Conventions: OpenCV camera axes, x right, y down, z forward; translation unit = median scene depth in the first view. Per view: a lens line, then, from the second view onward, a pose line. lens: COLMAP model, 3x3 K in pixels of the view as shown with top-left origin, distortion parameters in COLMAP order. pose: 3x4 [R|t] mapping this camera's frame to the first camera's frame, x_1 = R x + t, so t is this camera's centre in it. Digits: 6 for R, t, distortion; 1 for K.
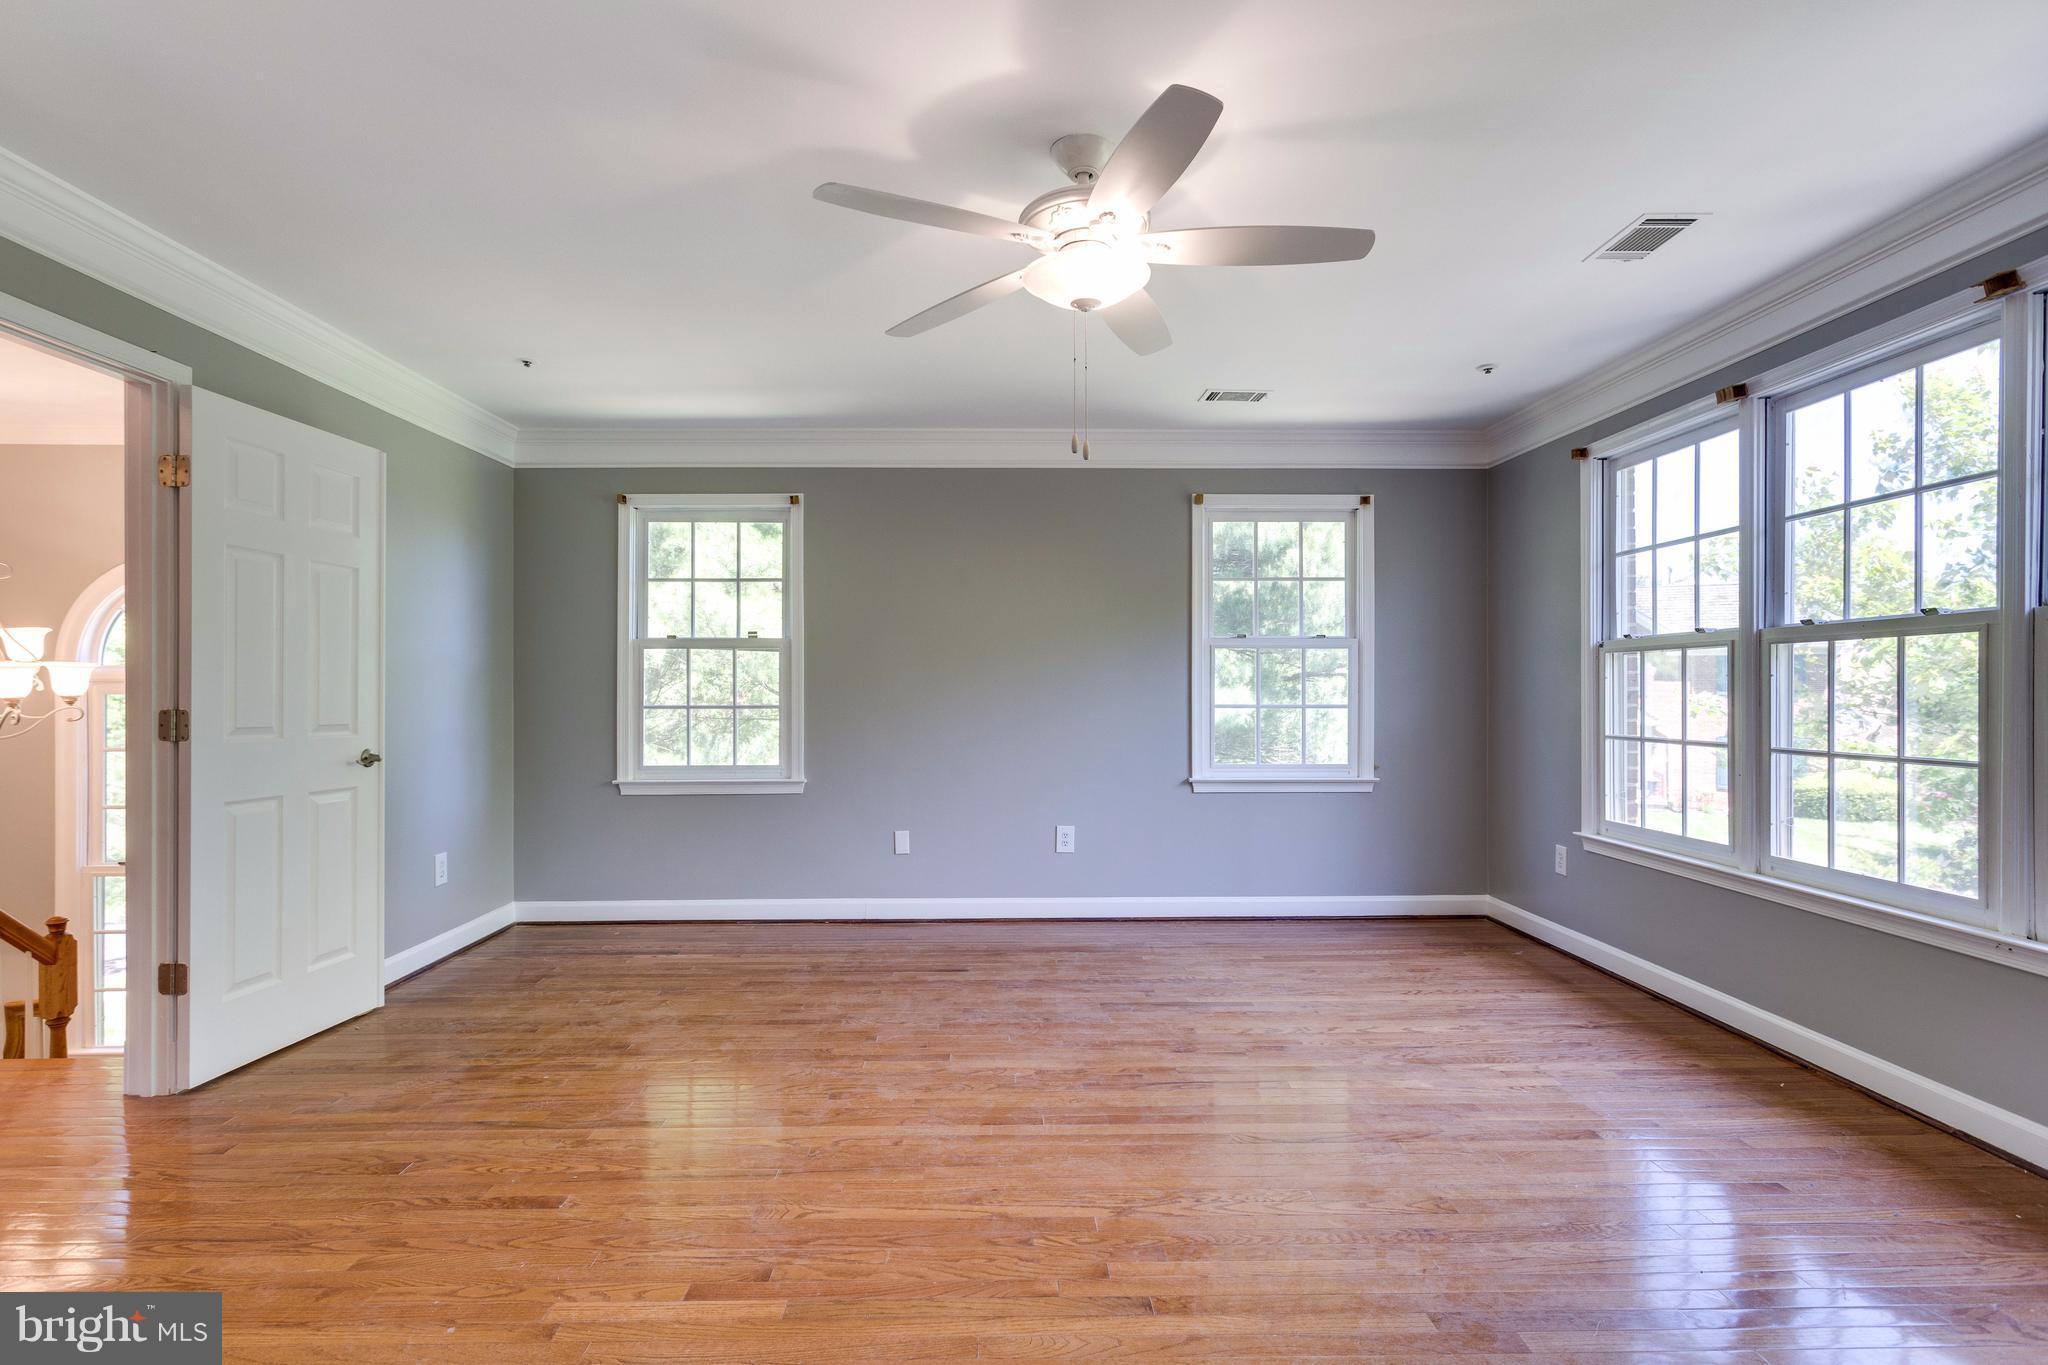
lens RADIAL K [[973.7, 0, 1014.5], [0, 973.7, 692.4], [0, 0, 1]] dist [0.002022, -0.000008]
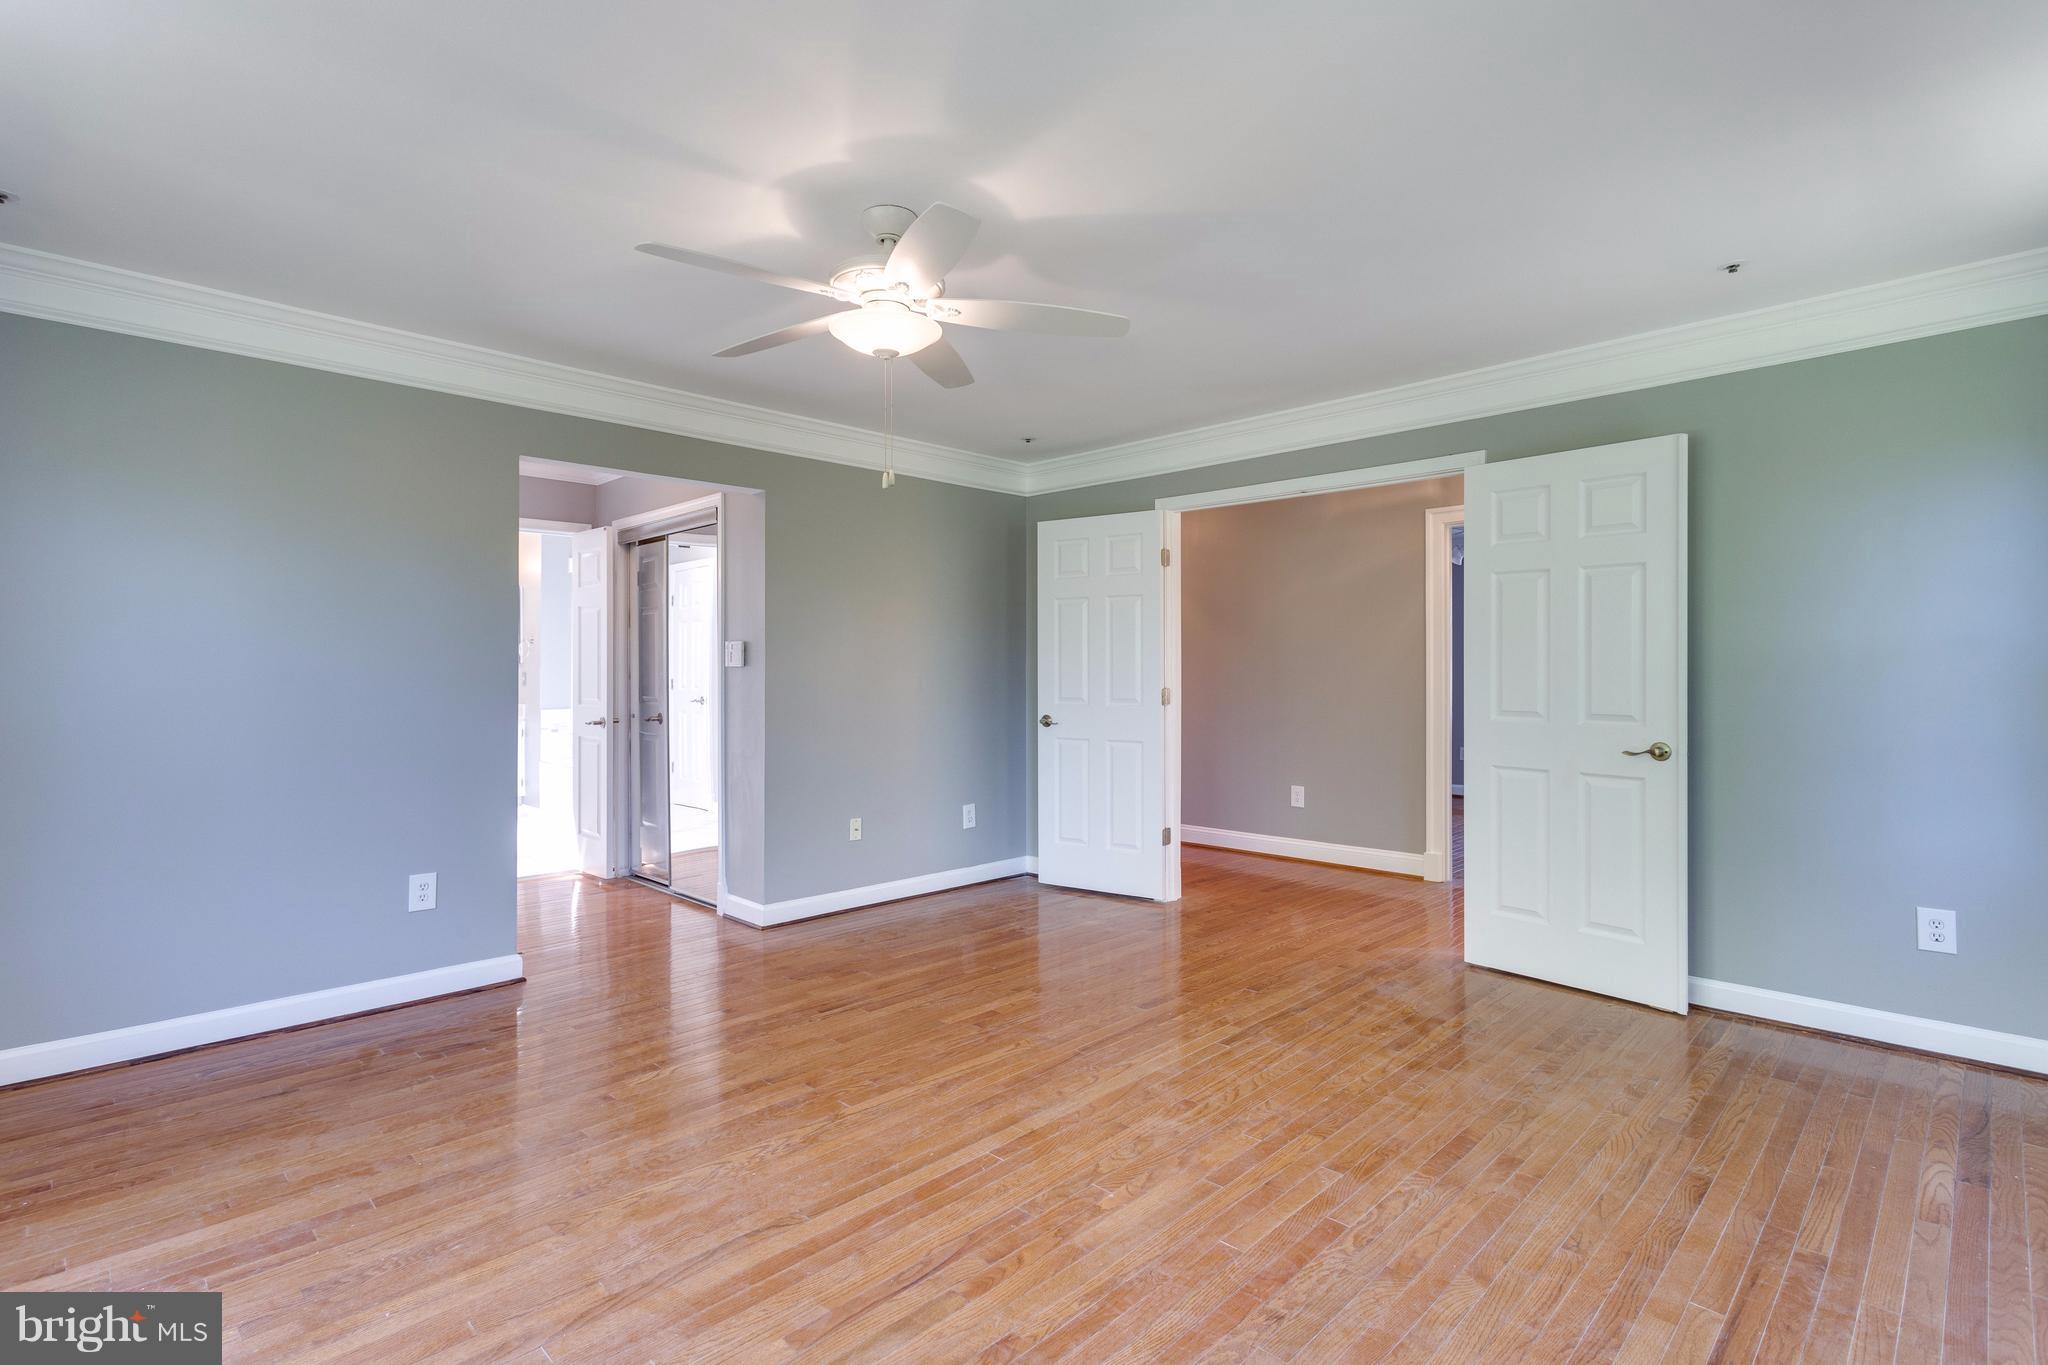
lens RADIAL K [[1004.0, 0, 1026.8], [0, 1004.0, 663.8], [0, 0, 1]] dist [-0.001164, -0.000268]
pose [[-0.716763, -0.002009, -0.697314, 0.524089], [0.000941, 0.999992, -0.003848, -0.019439], [0.697316, -0.003414, -0.716756, 1.326590]]
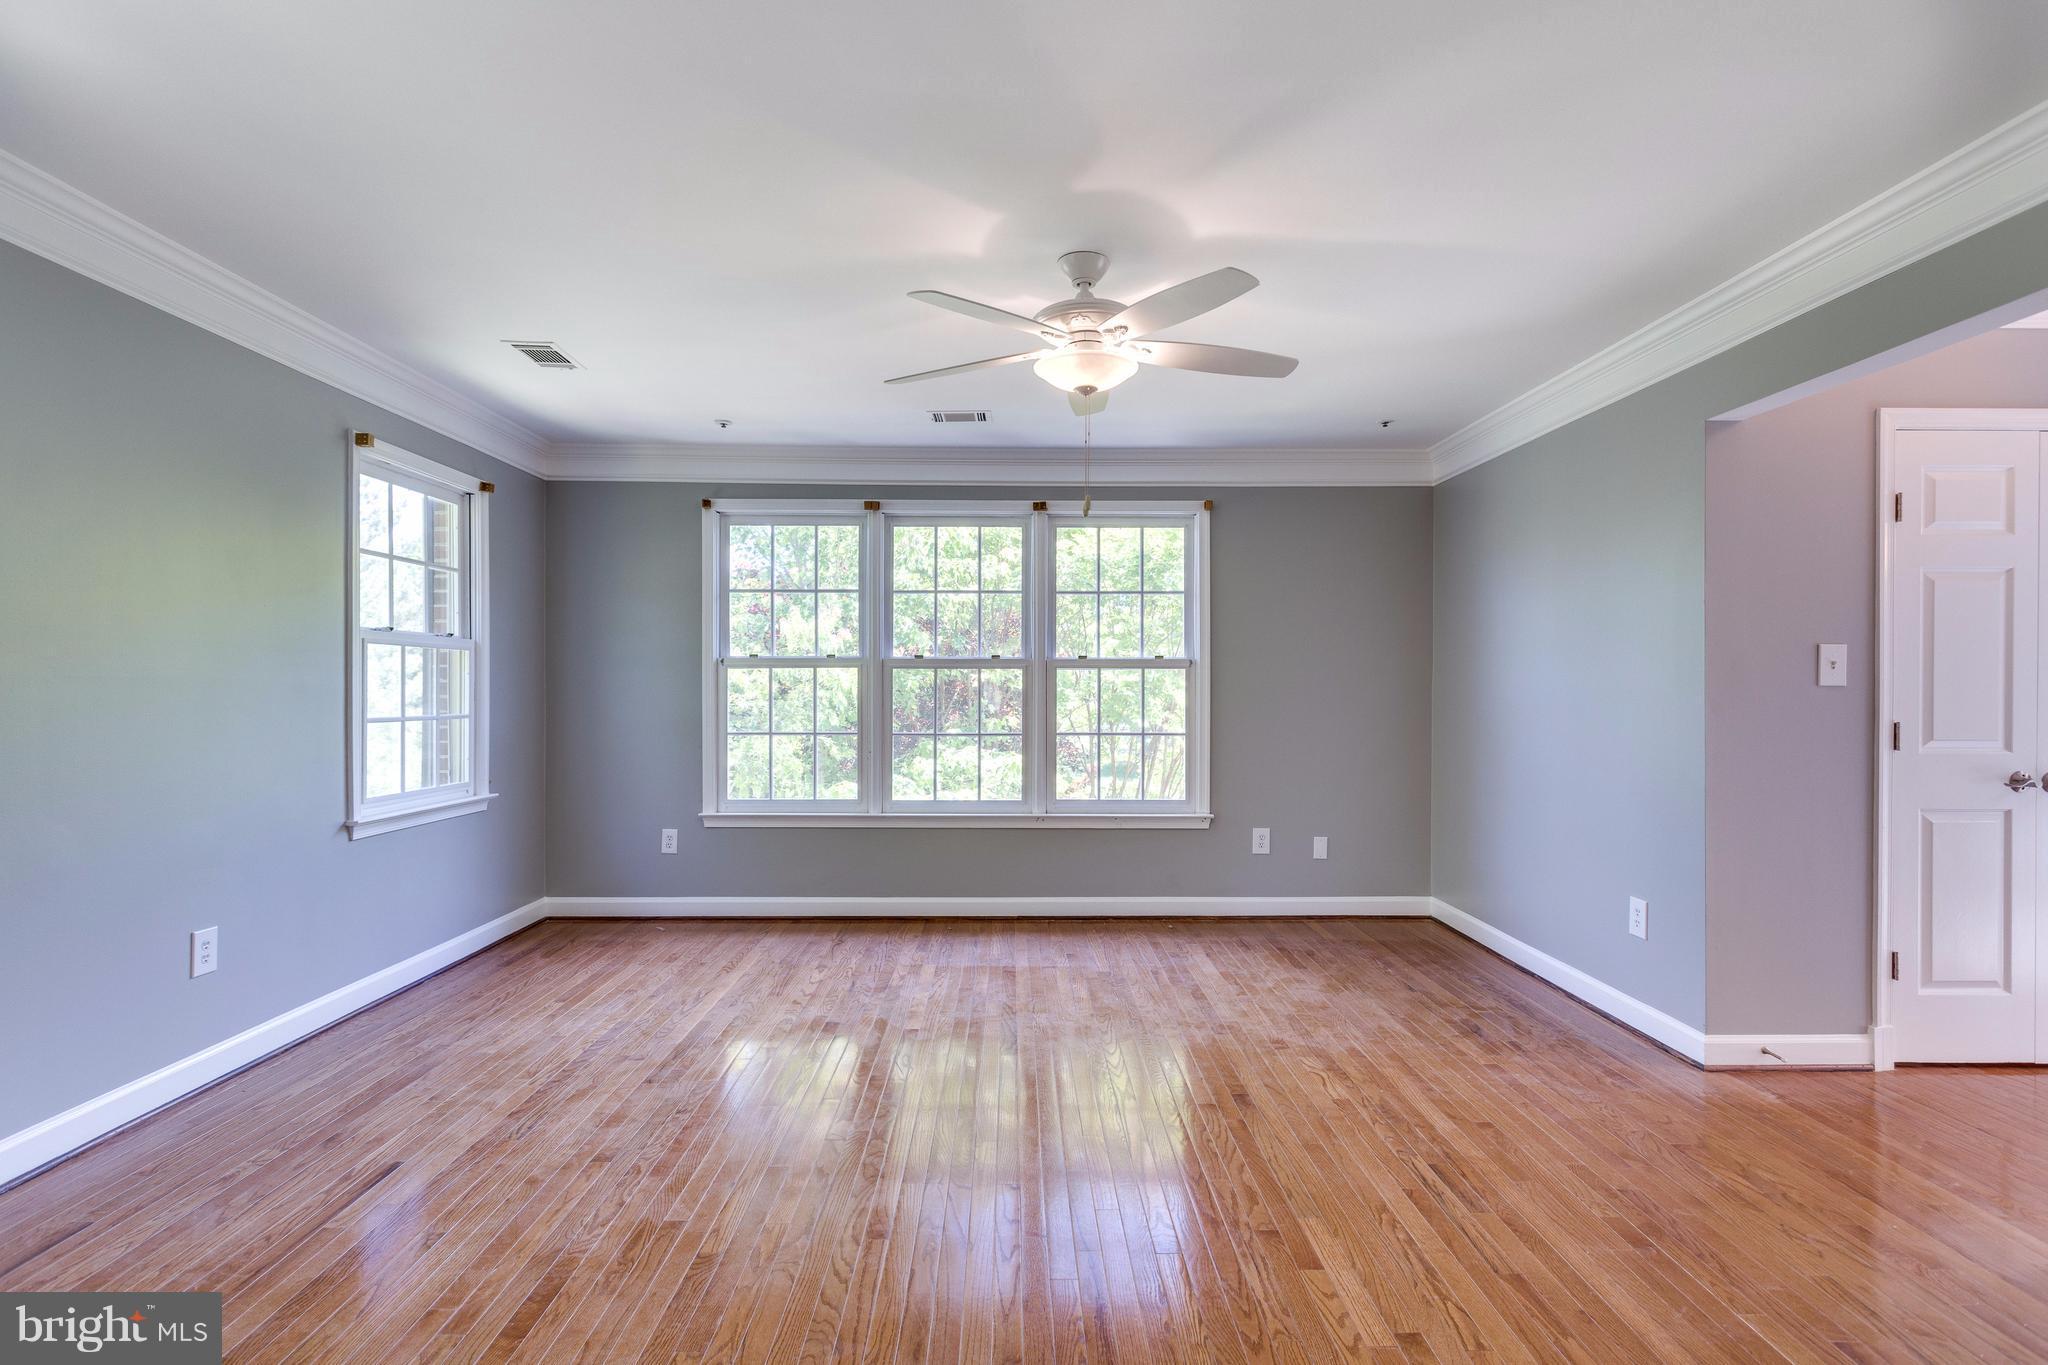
lens RADIAL K [[973.7, 0, 1014.5], [0, 973.7, 692.4], [0, 0, 1]] dist [0.002022, -0.000008]
pose [[0.023483, -0.002903, 0.999720, -0.783337], [-0.000139, 0.999996, 0.002907, -0.014381], [-0.999724, -0.000207, 0.023482, 0.720073]]
